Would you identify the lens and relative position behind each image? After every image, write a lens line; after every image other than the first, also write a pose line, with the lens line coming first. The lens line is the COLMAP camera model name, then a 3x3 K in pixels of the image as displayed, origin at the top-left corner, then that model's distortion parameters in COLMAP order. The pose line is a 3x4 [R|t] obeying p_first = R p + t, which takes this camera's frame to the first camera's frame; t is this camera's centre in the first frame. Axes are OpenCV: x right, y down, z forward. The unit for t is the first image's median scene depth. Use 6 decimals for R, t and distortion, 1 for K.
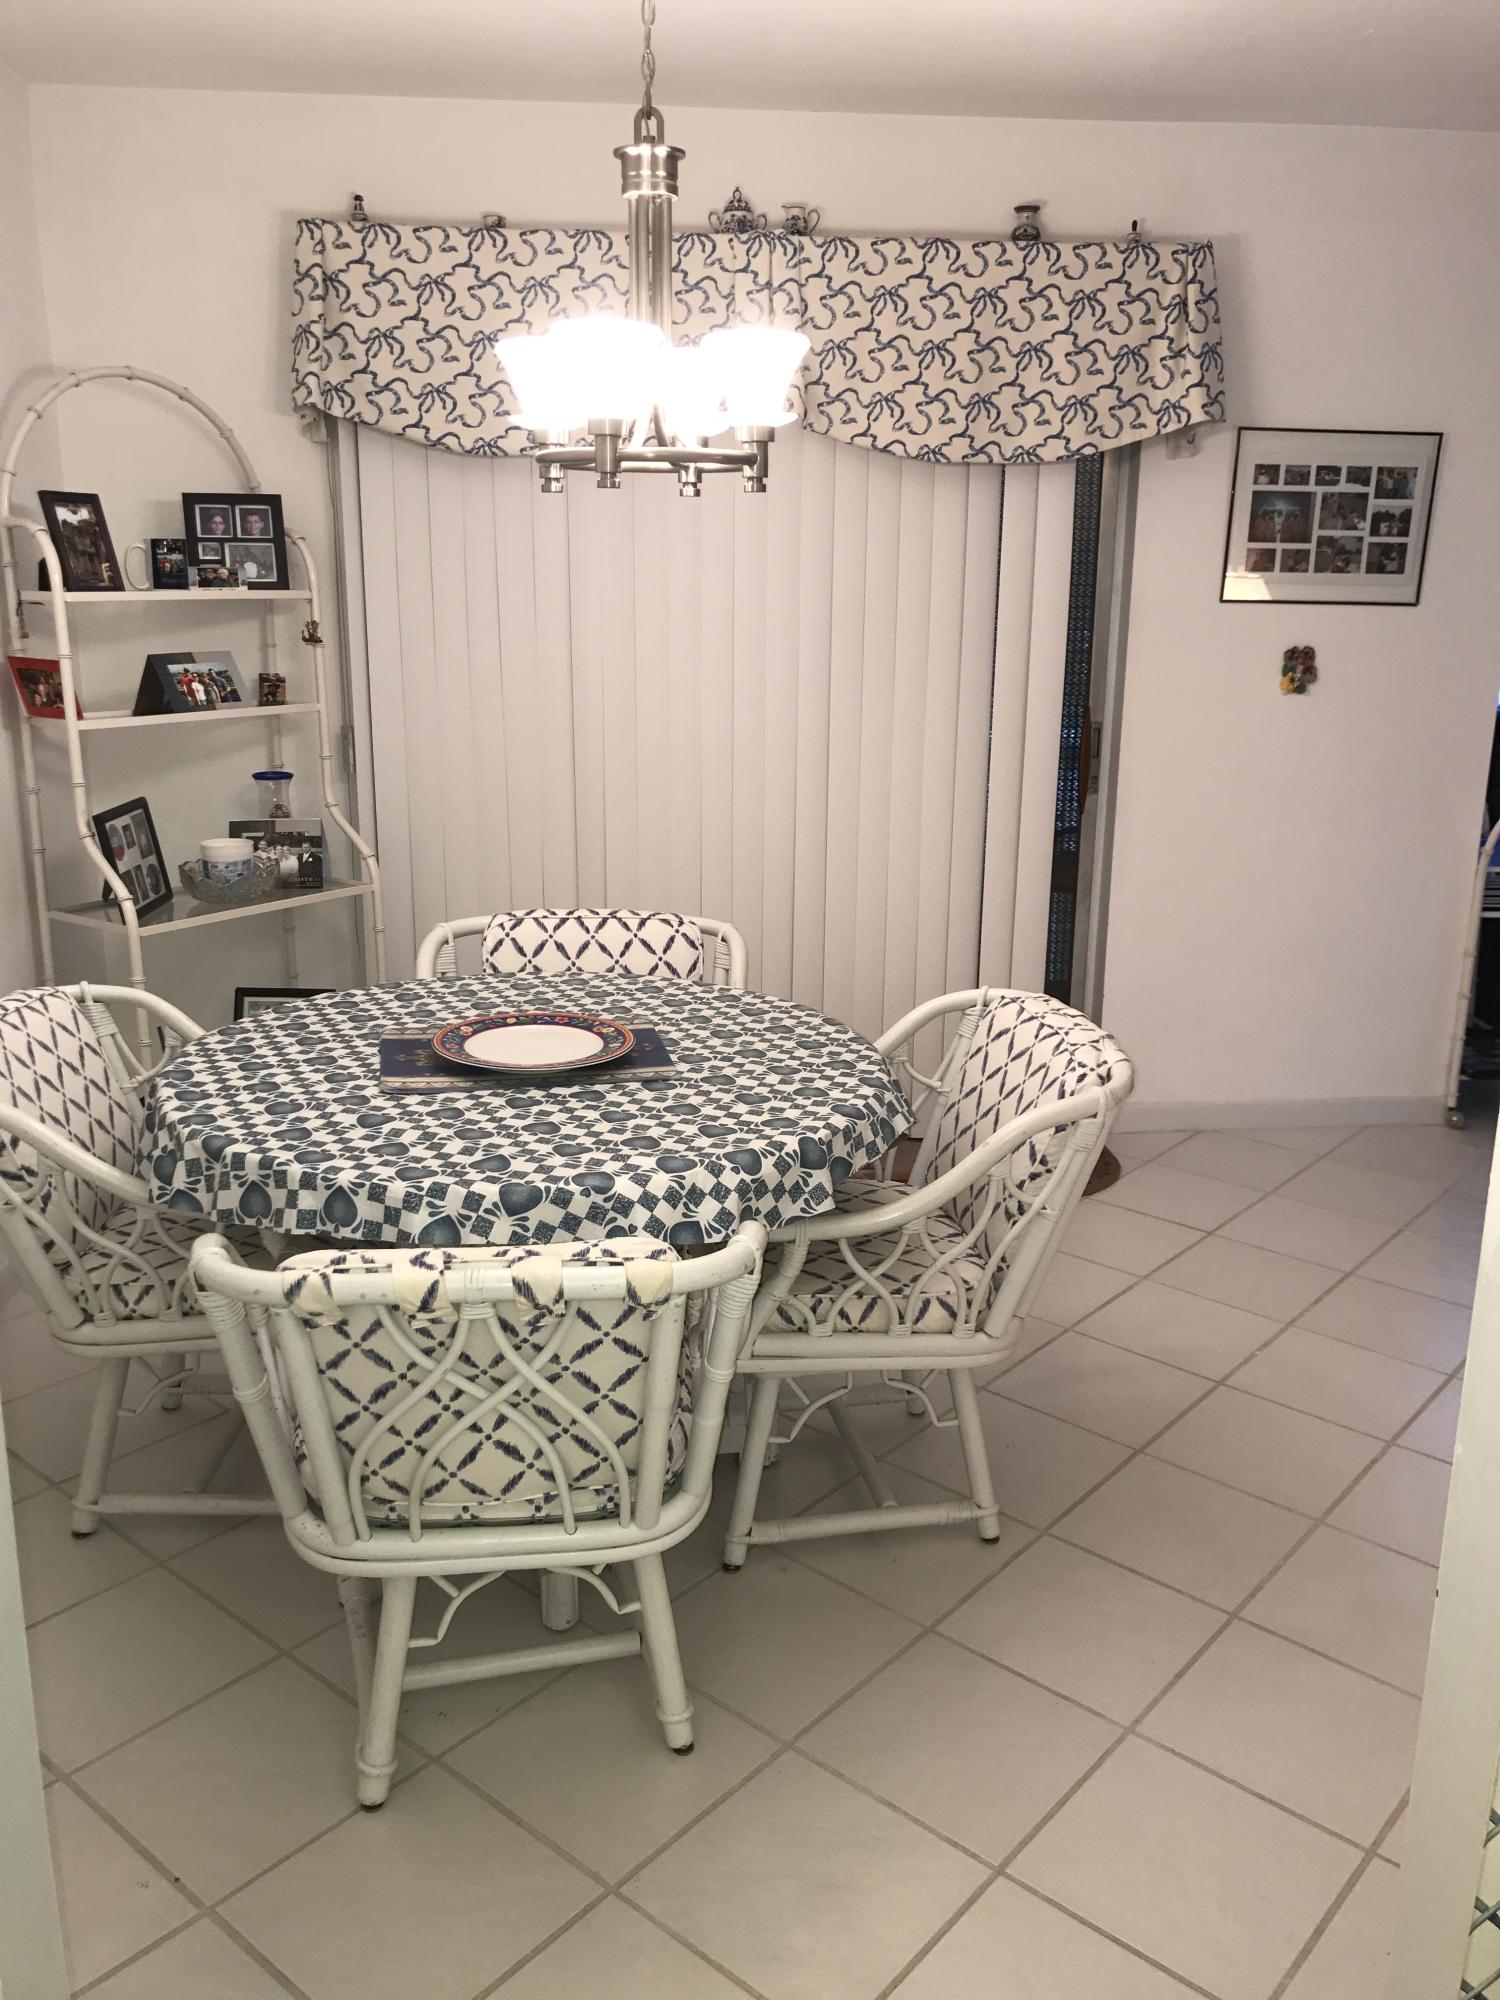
lens RADIAL K [[1679.3, 0, 751.1], [0, 1679.3, 994.0], [0, 0, 1]] dist [0.032053, -0.025023]
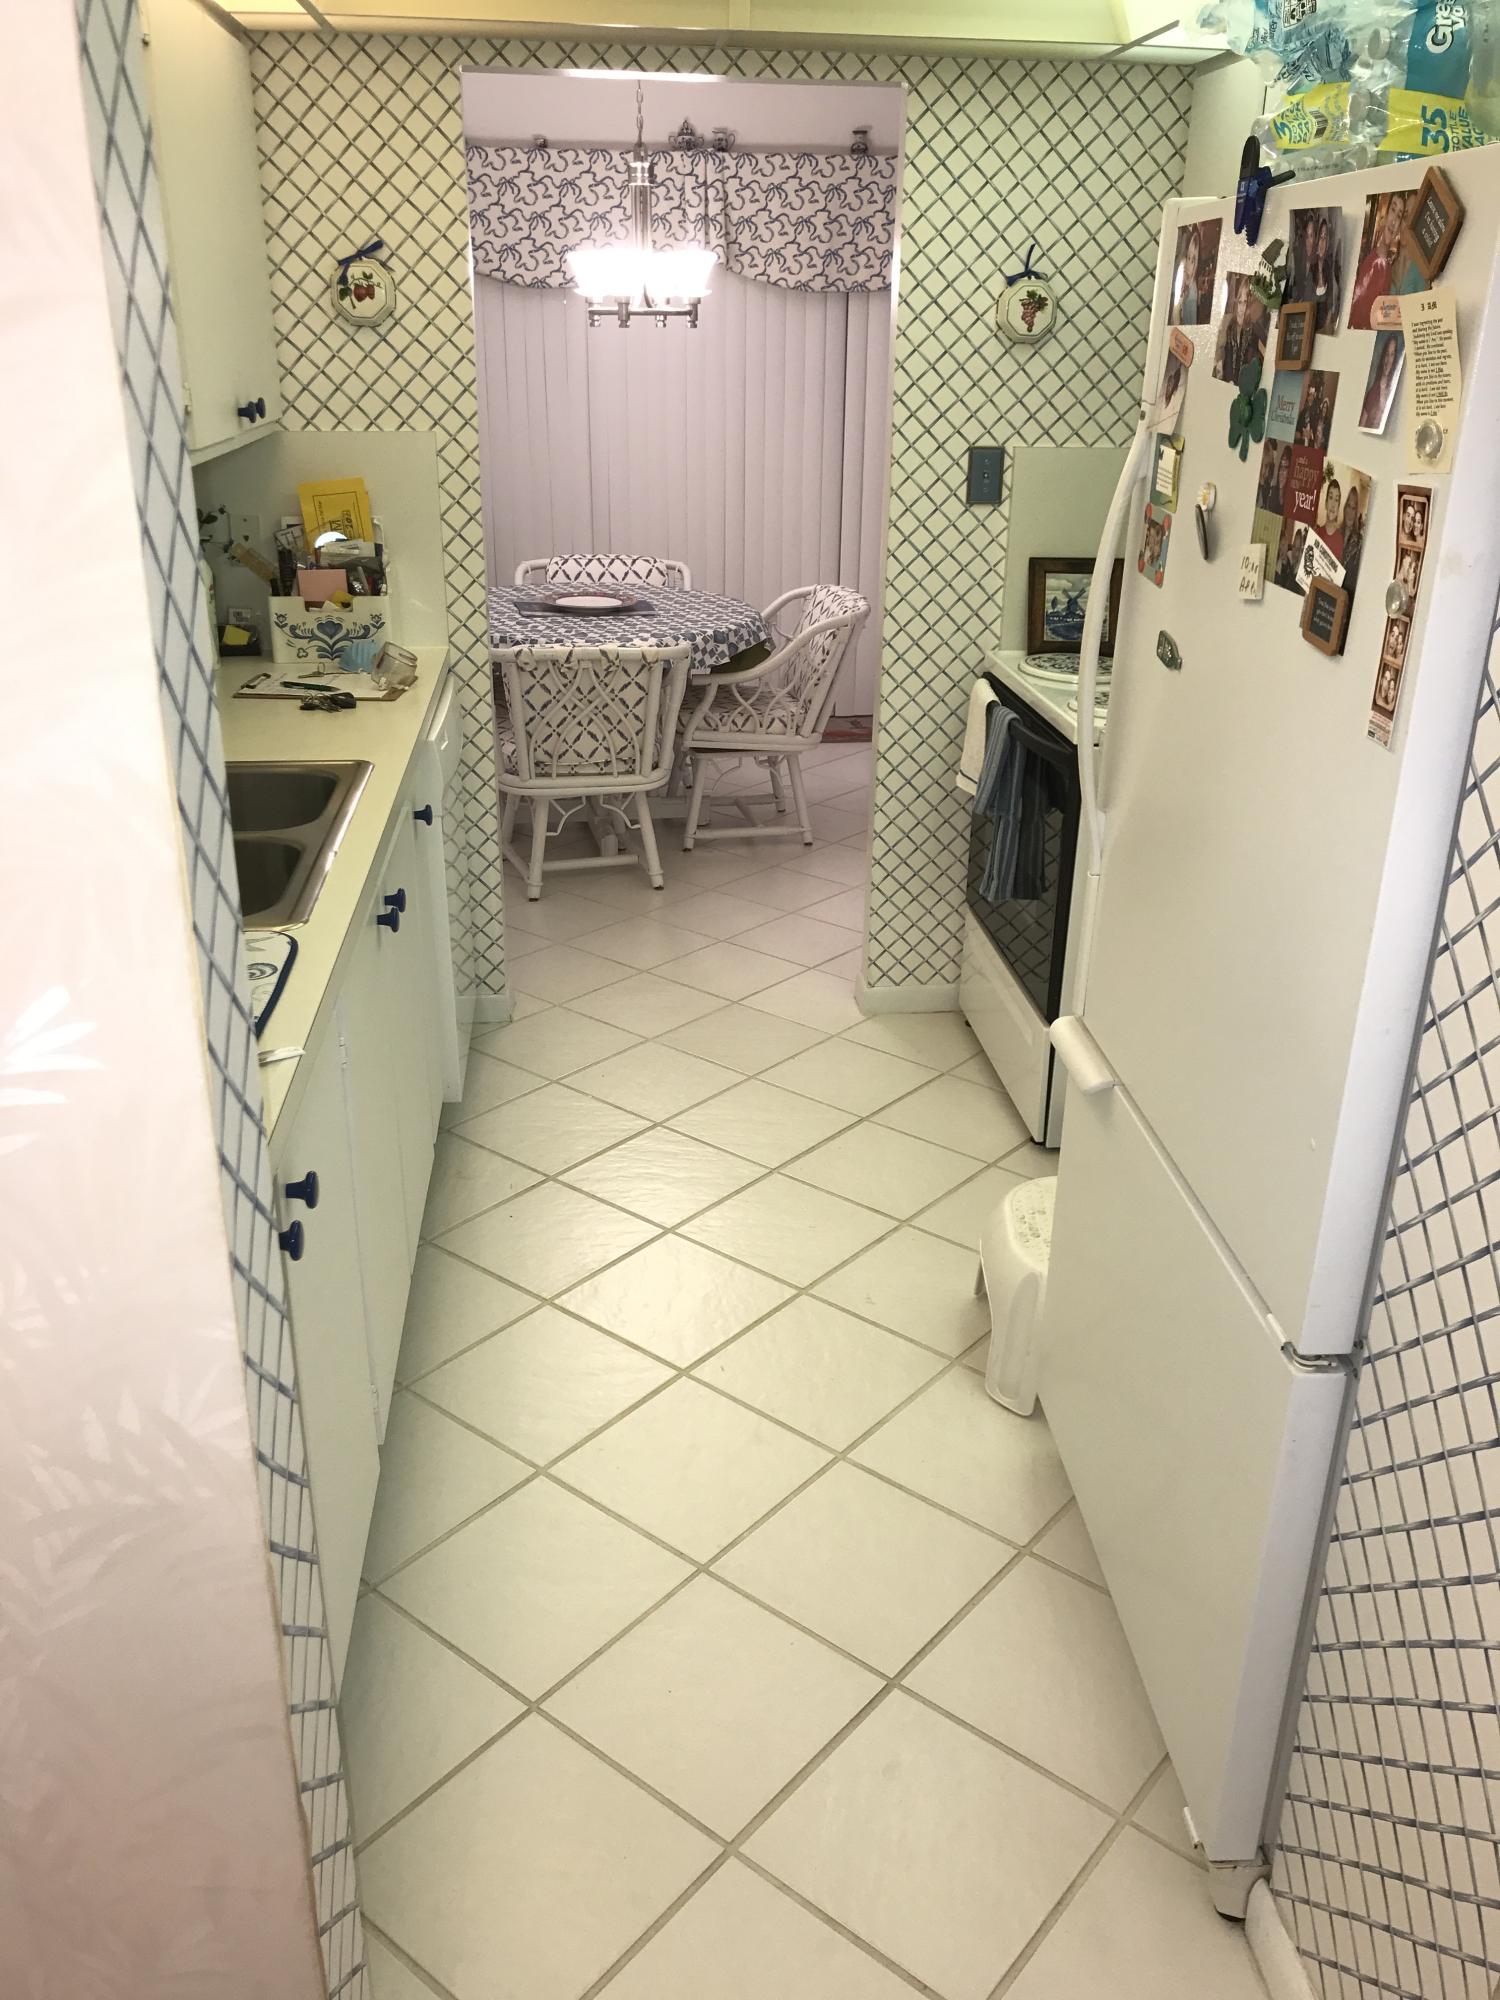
lens RADIAL K [[1679.3, 0, 738.8], [0, 1679.3, 997.5], [0, 0, 1]] dist [0.032053, -0.025023]
pose [[0.999925, -0.003097, 0.011891, 0.022103], [0.001509, 0.991341, 0.131307, 0.168181], [-0.012195, -0.131279, 0.991270, -0.792385]]
